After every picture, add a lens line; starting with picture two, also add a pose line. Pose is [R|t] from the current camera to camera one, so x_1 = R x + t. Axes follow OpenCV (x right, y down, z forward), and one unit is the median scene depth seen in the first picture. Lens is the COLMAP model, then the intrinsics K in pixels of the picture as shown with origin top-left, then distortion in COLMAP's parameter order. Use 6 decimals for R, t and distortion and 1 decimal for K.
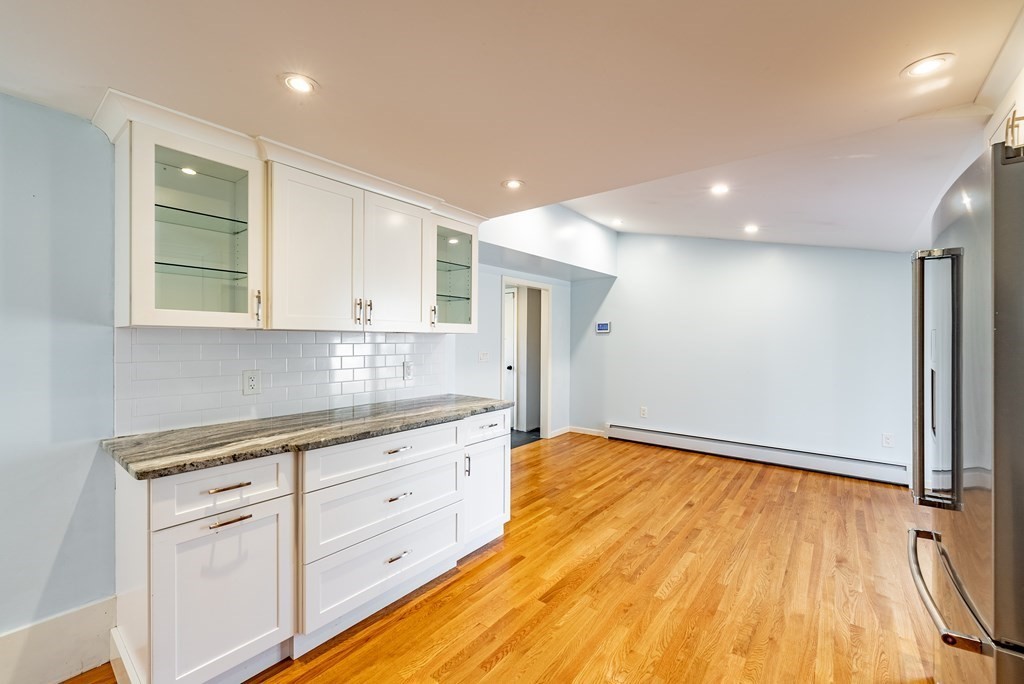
lens RADIAL K [[423.0, 0, 507.8], [0, 423.0, 341.5], [0, 0, 1]] dist [0.000075, -0.000091]
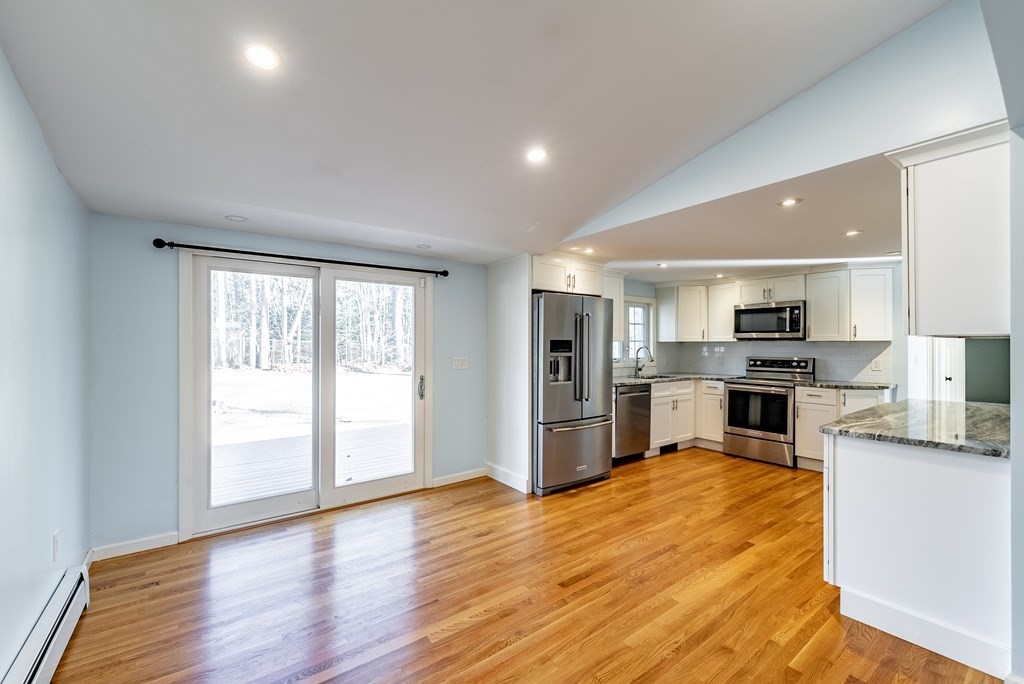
lens RADIAL K [[430.5, 0, 517.6], [0, 430.5, 344.2], [0, 0, 1]] dist [-0.001123, -0.000165]
pose [[-0.970821, -0.004046, 0.239769, 0.365445], [-0.003020, 0.999985, 0.004647, -0.006782], [-0.239785, 0.003788, -0.970819, 1.932960]]
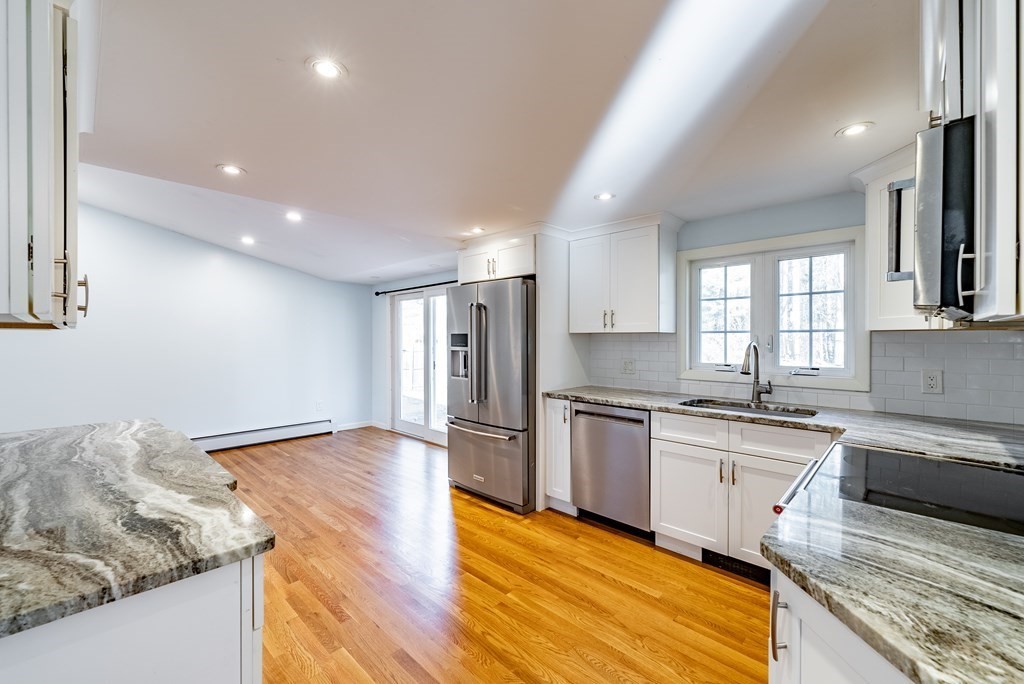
lens RADIAL K [[424.3, 0, 518.2], [0, 424.3, 338.8], [0, 0, 1]] dist [0.000302, -0.000192]
pose [[0.082983, -0.006542, 0.996529, -0.736364], [0.005338, 0.999967, 0.006120, -0.005986], [-0.996537, 0.004811, 0.083016, 0.264219]]
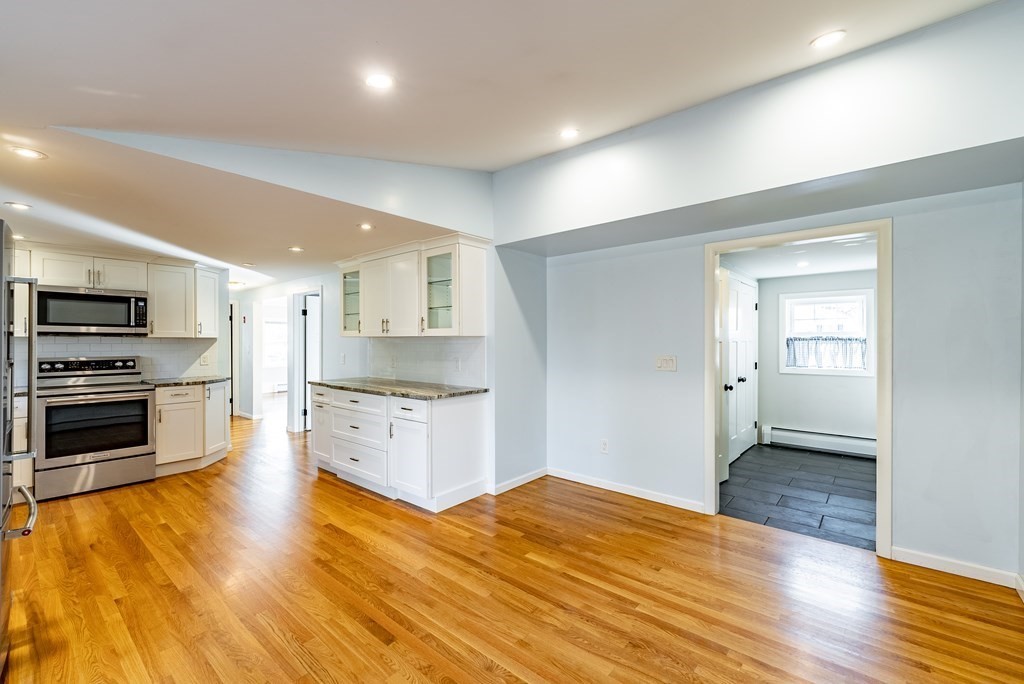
lens RADIAL K [[402.5, 0, 510.9], [0, 402.5, 341.8], [0, 0, 1]] dist [0.001214, 0.000029]
pose [[-0.060622, -0.001588, -0.998160, 1.091937], [-0.003840, 0.999992, -0.001358, -0.001049], [0.998153, 0.003750, -0.060628, 1.329797]]
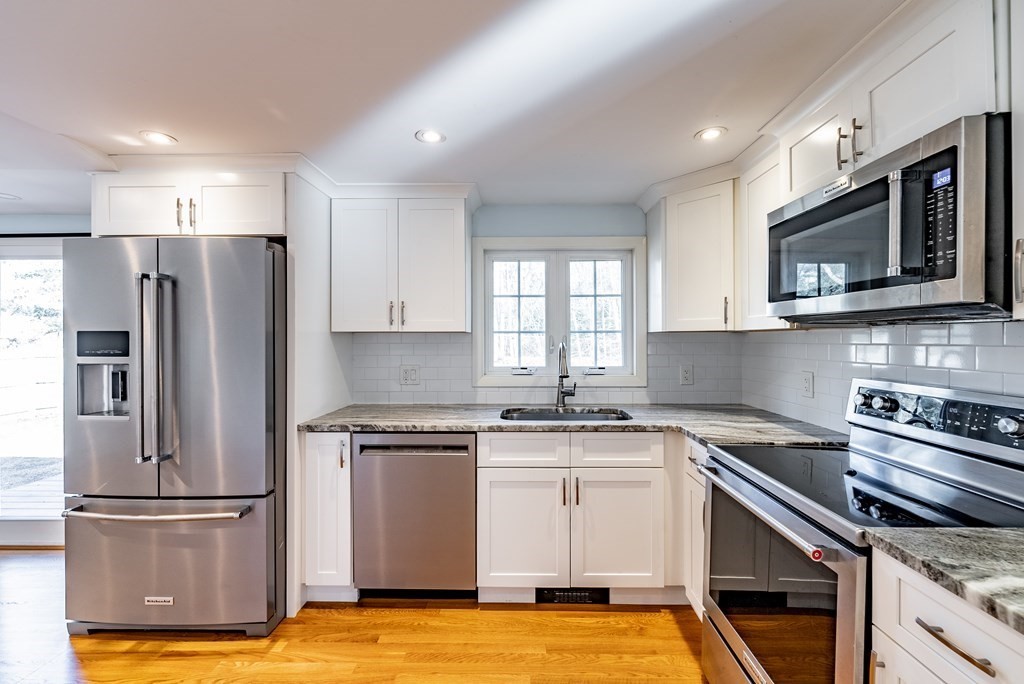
lens RADIAL K [[419.8, 0, 513.4], [0, 419.8, 336.9], [0, 0, 1]] dist [0.000821, -0.000091]
pose [[-0.614354, 0.001880, 0.789028, -0.369800], [0.003566, 0.999994, 0.000394, -0.003141], [-0.789022, 0.003055, -0.614357, 0.451212]]
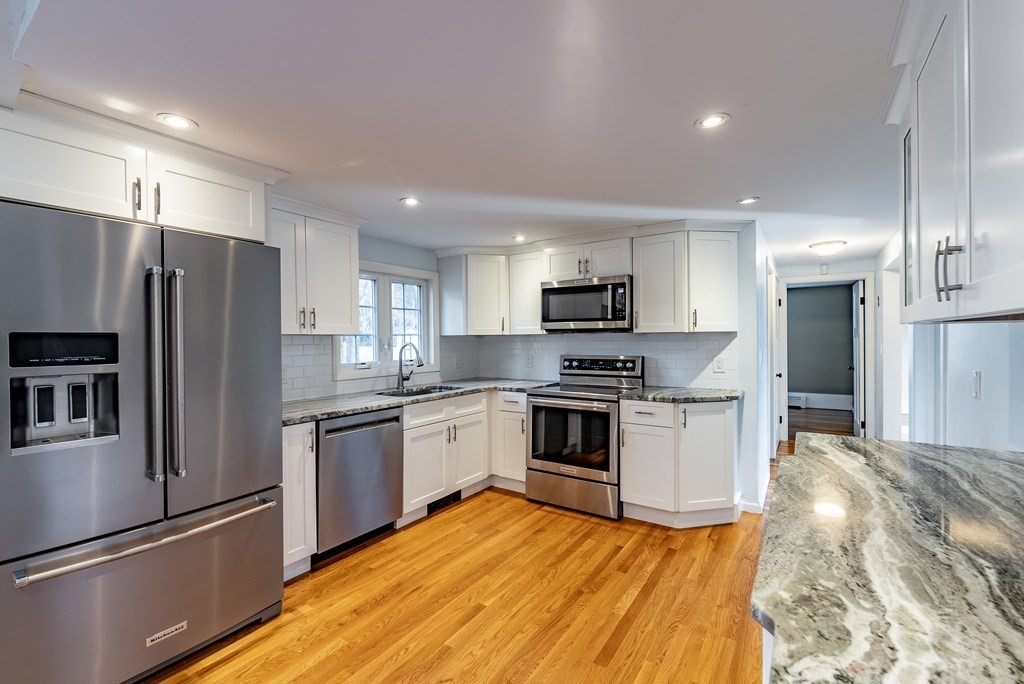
lens RADIAL K [[403.4, 0, 481.8], [0, 403.4, 342.4], [0, 0, 1]] dist [-0.000914, -0.000081]
pose [[-0.999934, 0.006627, 0.009424, 0.047633], [0.006748, 0.999896, 0.012782, -0.004954], [-0.009338, 0.012845, -0.999874, 1.052657]]
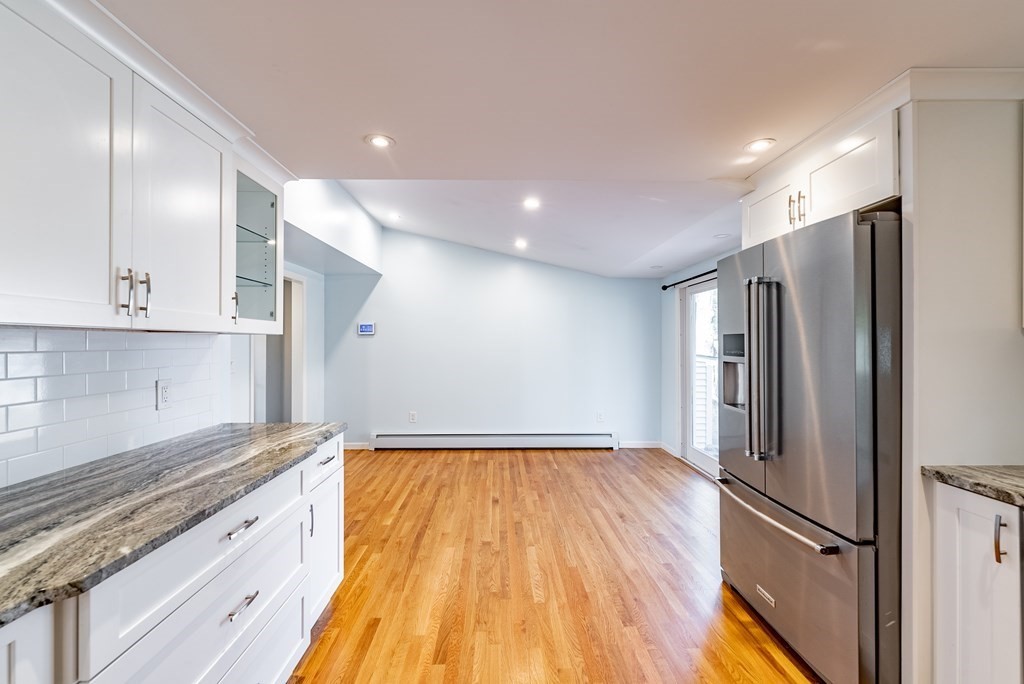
lens RADIAL K [[425.0, 0, 507.0], [0, 425.0, 341.8], [0, 0, 1]] dist [0.001643, -0.000268]
pose [[0.768904, -0.004453, 0.639348, -0.264339], [0.007814, 0.999967, -0.002433, -0.001691], [-0.639316, 0.006867, 0.768913, 0.220585]]
